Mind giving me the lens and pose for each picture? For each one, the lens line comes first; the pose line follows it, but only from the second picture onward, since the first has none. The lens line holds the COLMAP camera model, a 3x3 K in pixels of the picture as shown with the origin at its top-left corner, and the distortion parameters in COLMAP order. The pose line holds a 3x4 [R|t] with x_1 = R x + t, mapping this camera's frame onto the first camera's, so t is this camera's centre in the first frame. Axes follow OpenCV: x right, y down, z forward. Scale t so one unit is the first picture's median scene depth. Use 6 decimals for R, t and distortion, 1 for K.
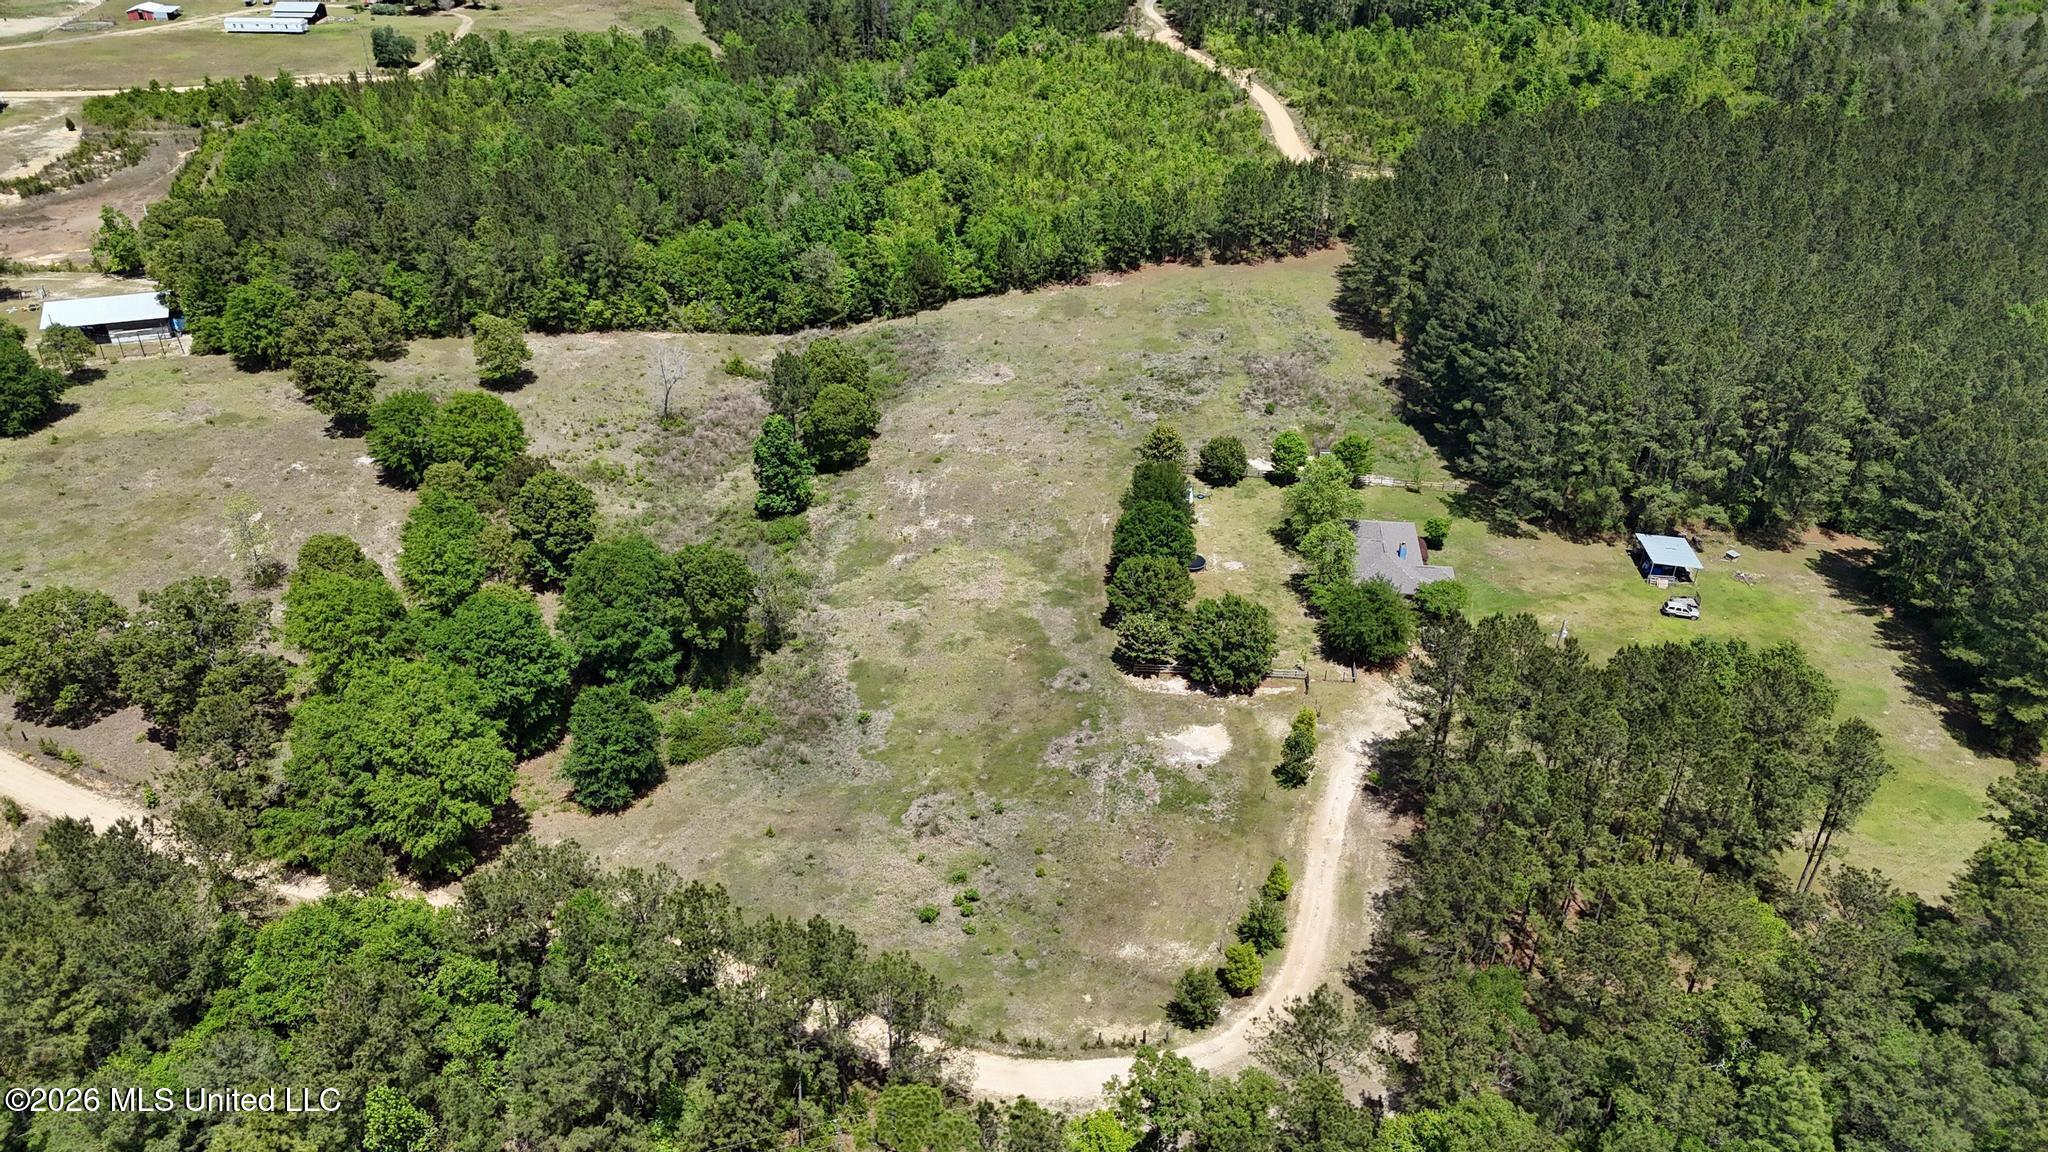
lens RADIAL K [[1511.2, 0, 1035.5], [0, 1511.2, 564.4], [0, 0, 1]] dist [0.057291, -0.045890]
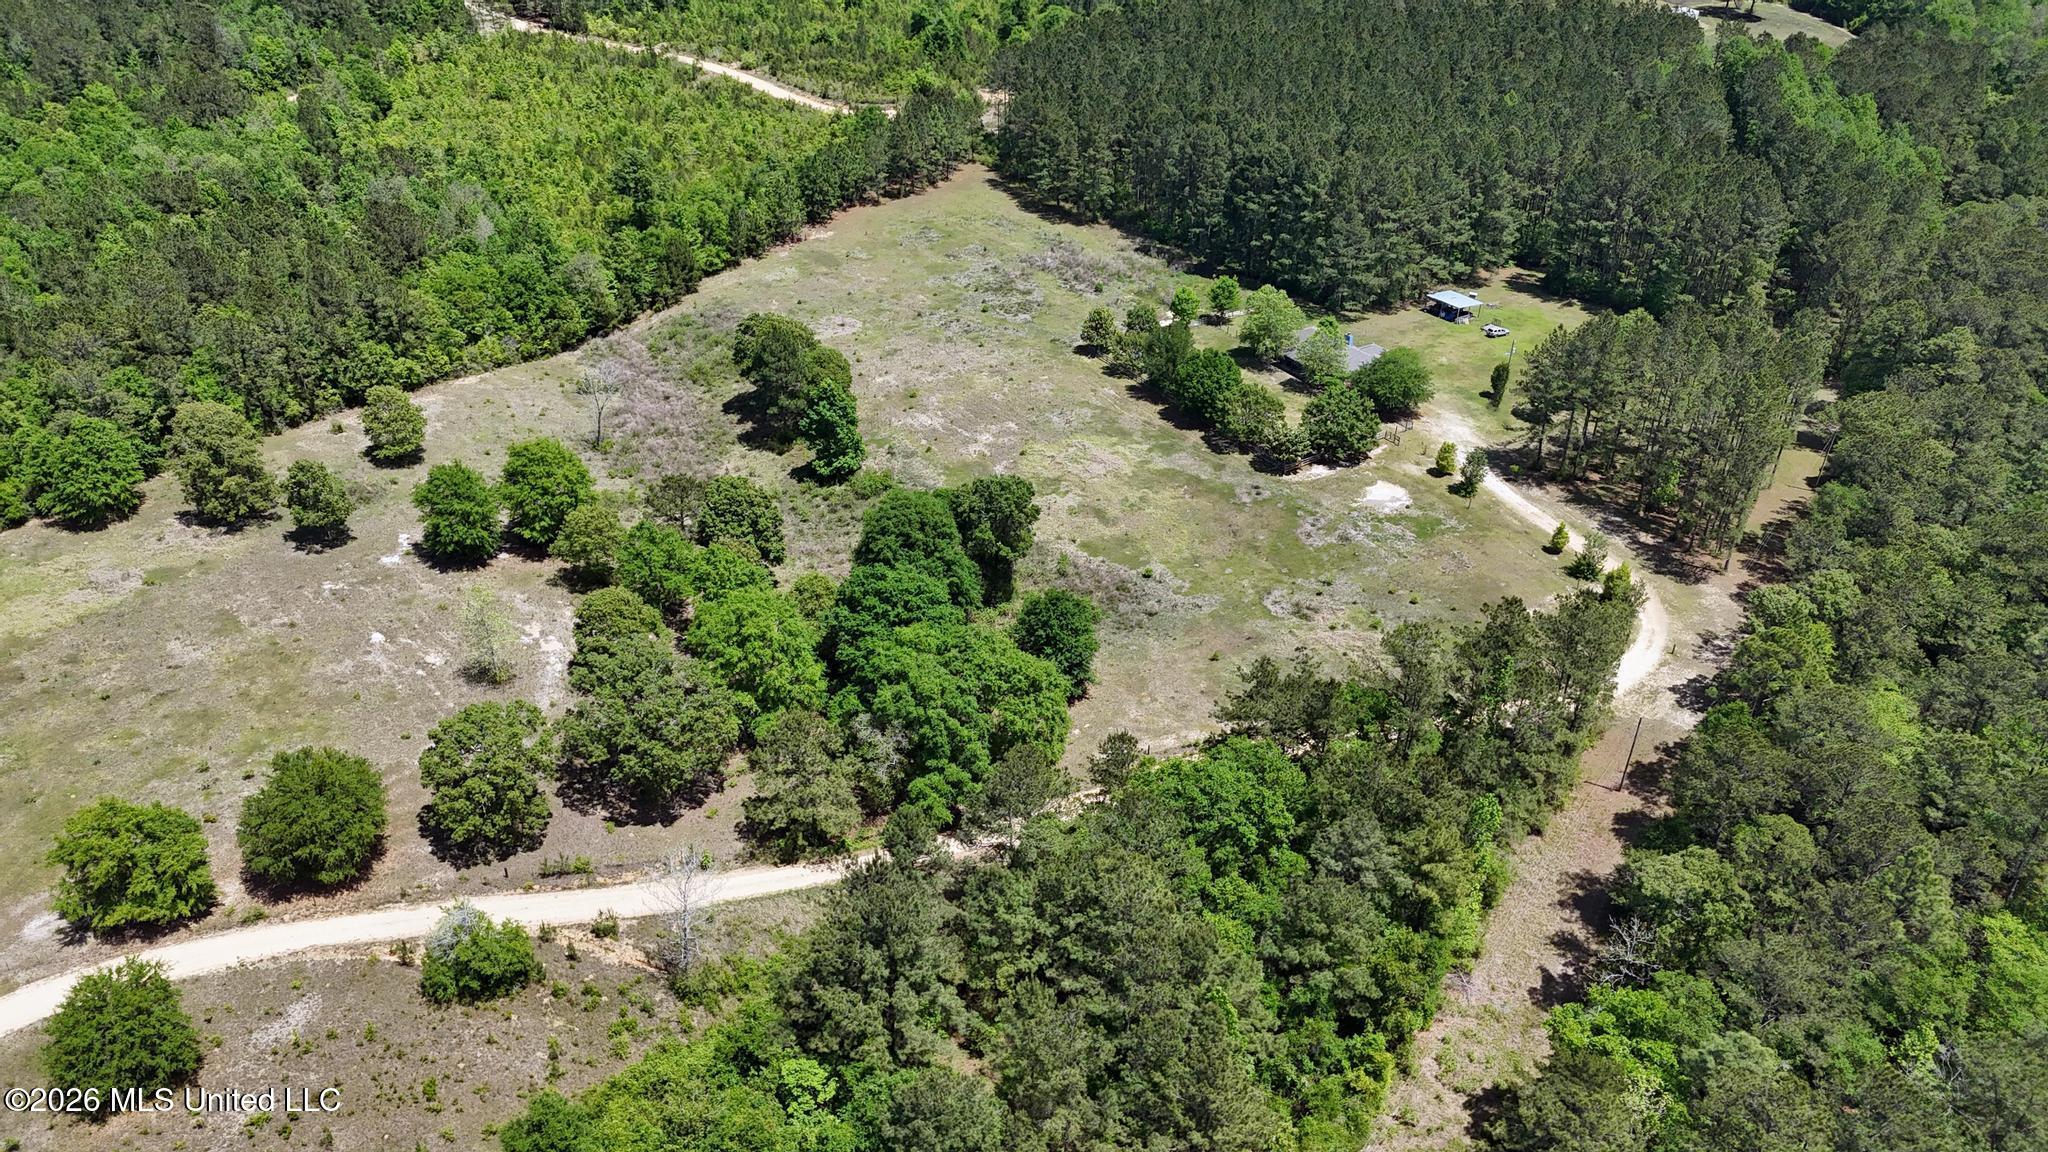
lens RADIAL K [[1511.2, 0, 1030.0], [0, 1511.2, 577.9], [0, 0, 1]] dist [0.057291, -0.045890]
pose [[0.792504, -0.322977, 0.517323, -0.488042], [0.313403, 0.943361, 0.108851, -0.030174], [-0.523179, 0.075866, 0.848840, 0.041522]]
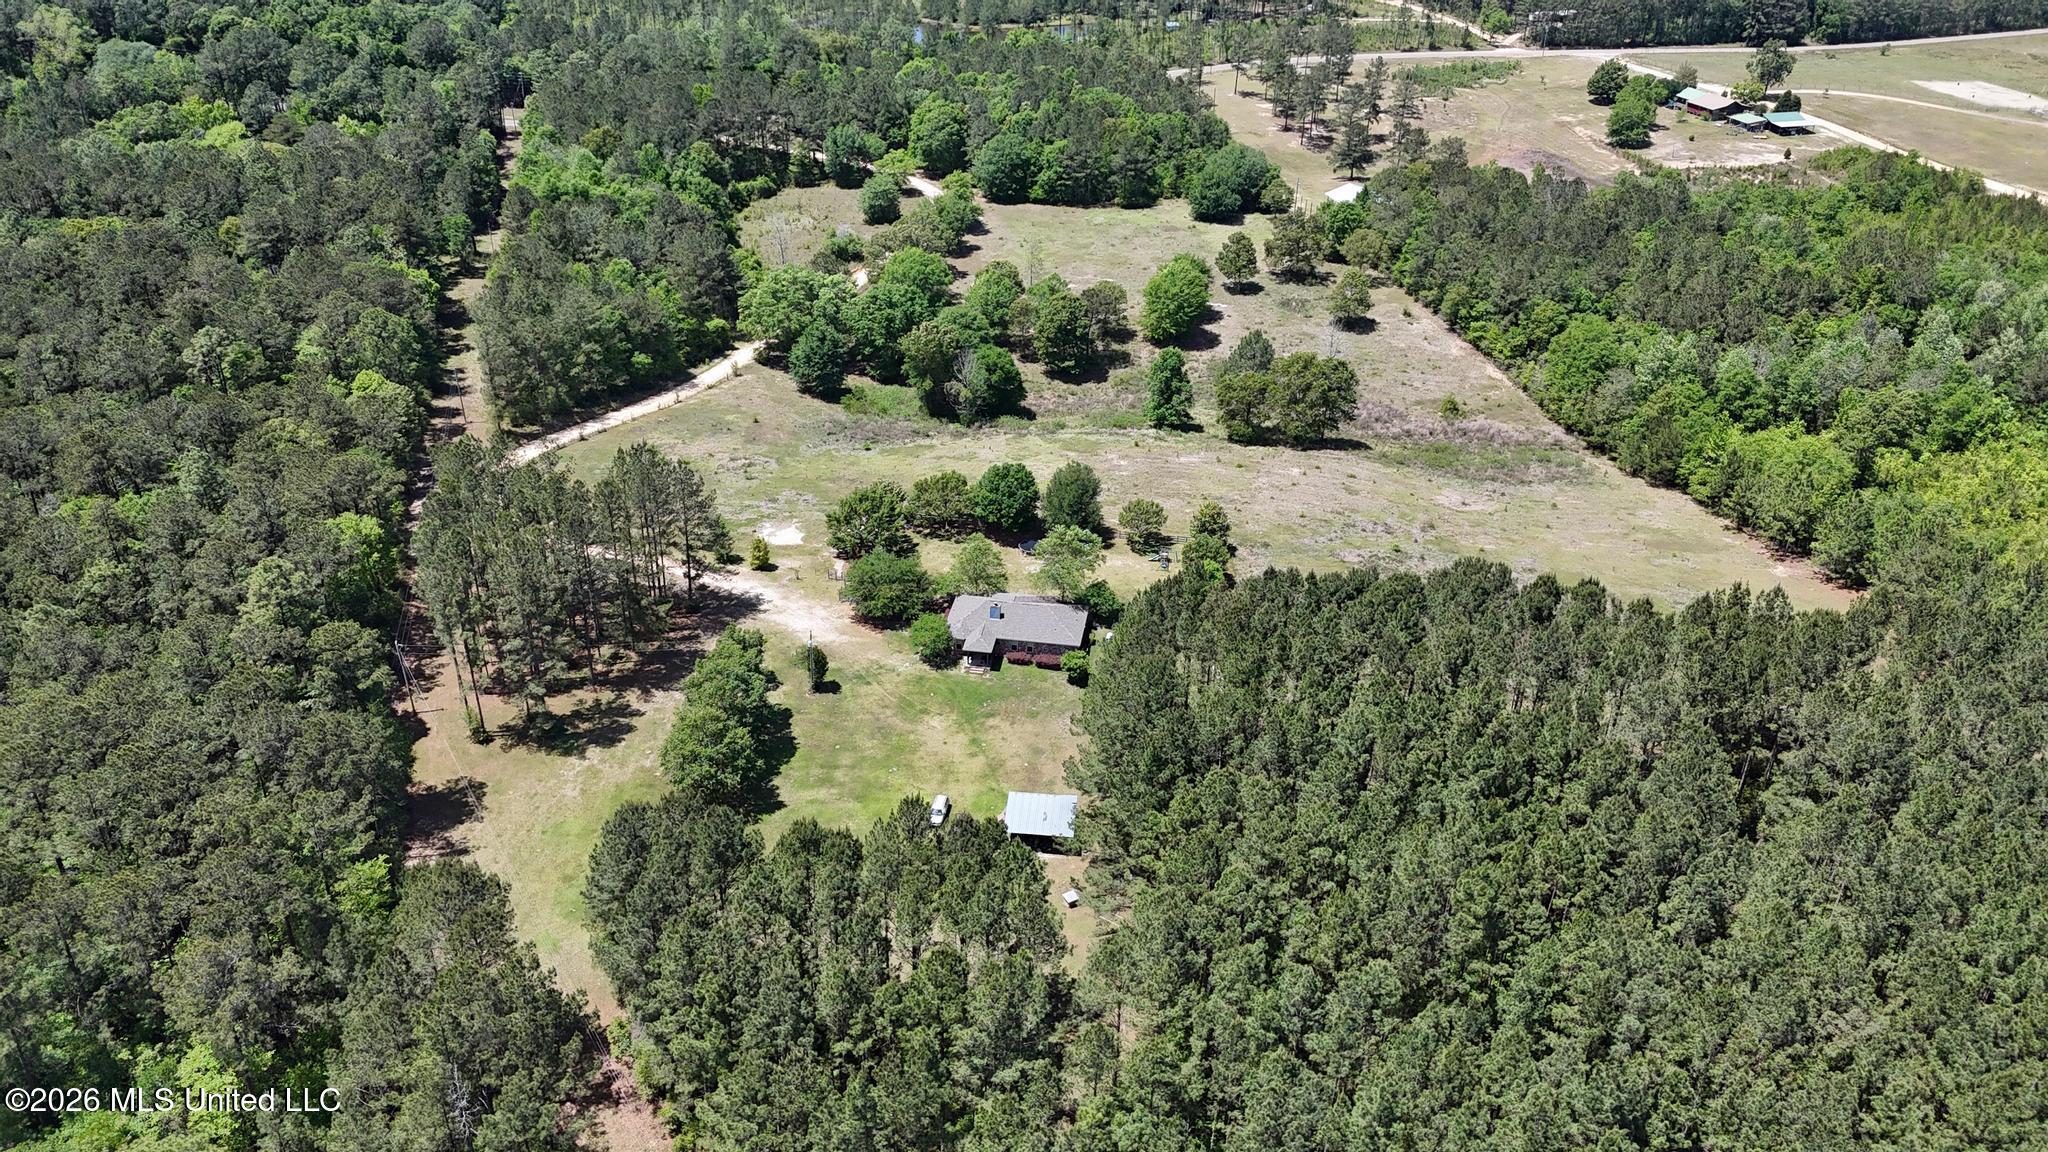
lens RADIAL K [[1511.2, 0, 1020.9], [0, 1511.2, 576.1], [0, 0, 1]] dist [0.057291, -0.045890]
pose [[-0.046587, 0.481424, -0.875249, 0.777294], [-0.526493, 0.732783, 0.431085, -0.329266], [0.848902, 0.480895, 0.219328, 0.536260]]
